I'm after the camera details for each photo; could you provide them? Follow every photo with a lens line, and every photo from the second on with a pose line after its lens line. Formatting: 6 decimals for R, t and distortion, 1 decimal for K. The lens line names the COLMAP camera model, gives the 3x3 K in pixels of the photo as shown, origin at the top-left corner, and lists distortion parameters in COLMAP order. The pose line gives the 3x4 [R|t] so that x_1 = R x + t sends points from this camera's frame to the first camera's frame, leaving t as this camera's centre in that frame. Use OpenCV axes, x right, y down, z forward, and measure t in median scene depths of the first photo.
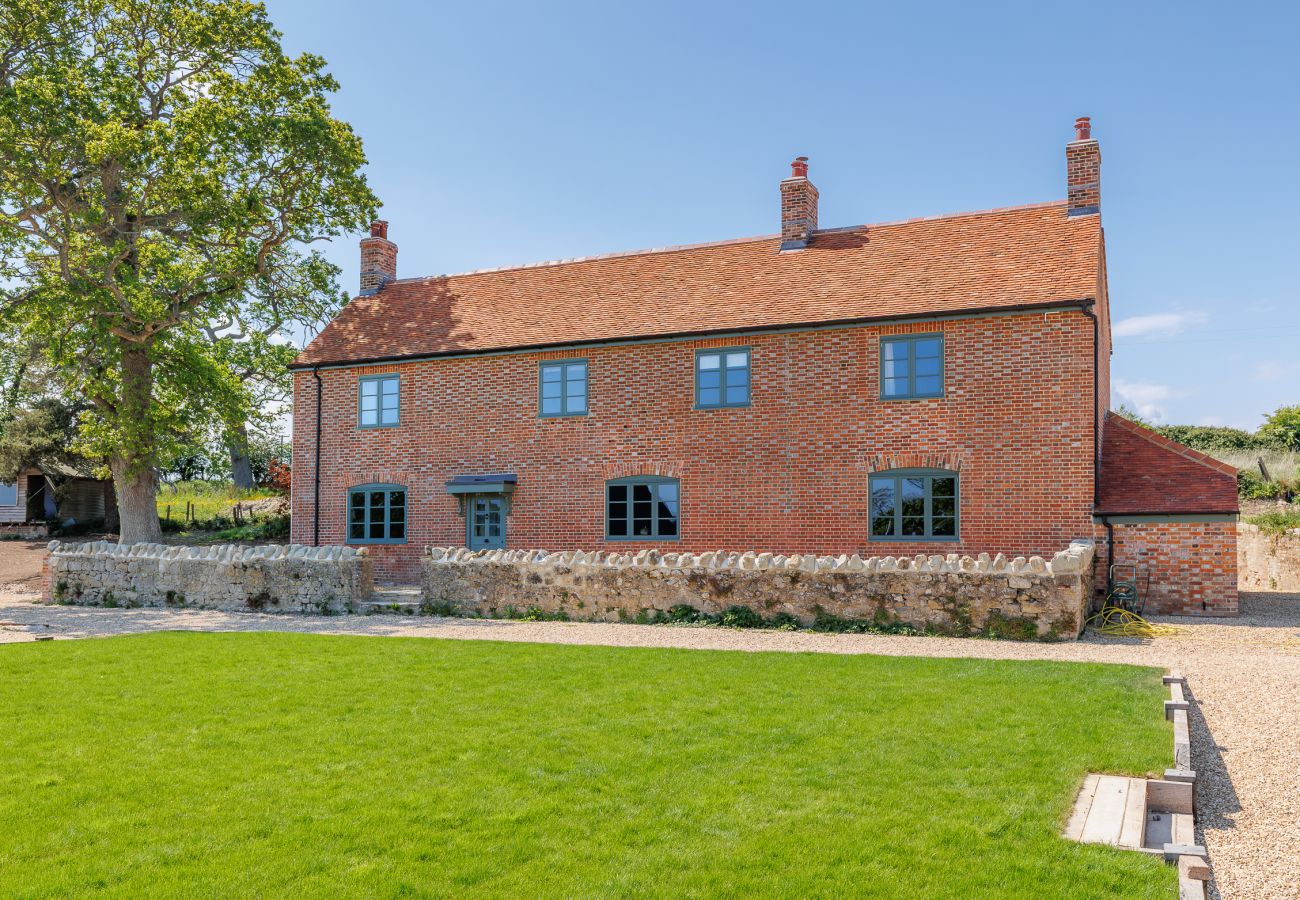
lens RADIAL K [[1499.2, 0, 559.2], [0, 1499.2, 359.1], [0, 0, 1]] dist [0.013509, 0.015035]
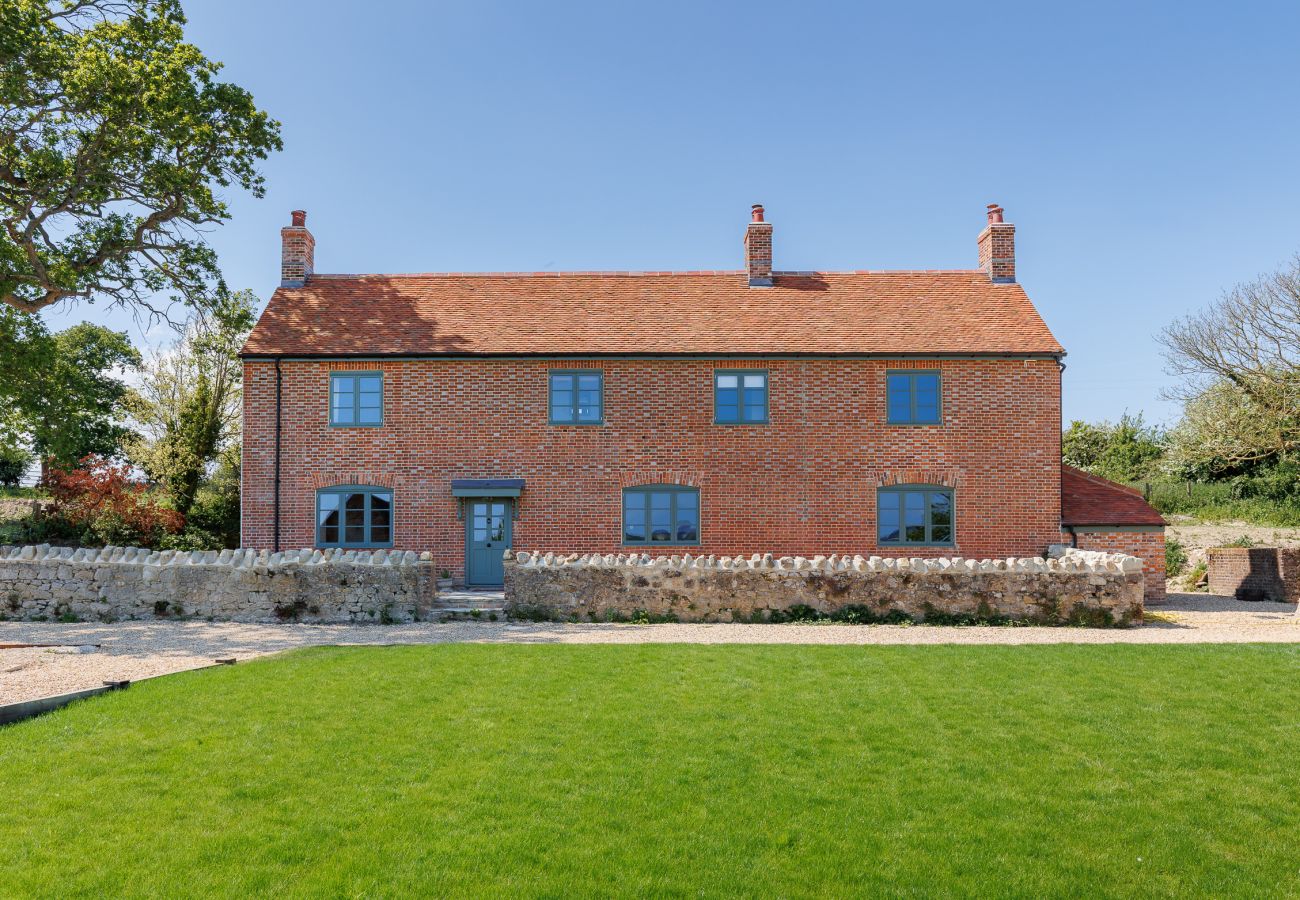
lens RADIAL K [[1266.2, 0, 631.3], [0, 1266.2, 427.6], [0, 0, 1]] dist [0.009919, 0.005069]
pose [[0.860884, 0.050437, 0.506295, -0.443404], [-0.062988, 0.997985, 0.007684, 0.034235], [-0.504887, -0.038505, 0.862326, 0.255706]]
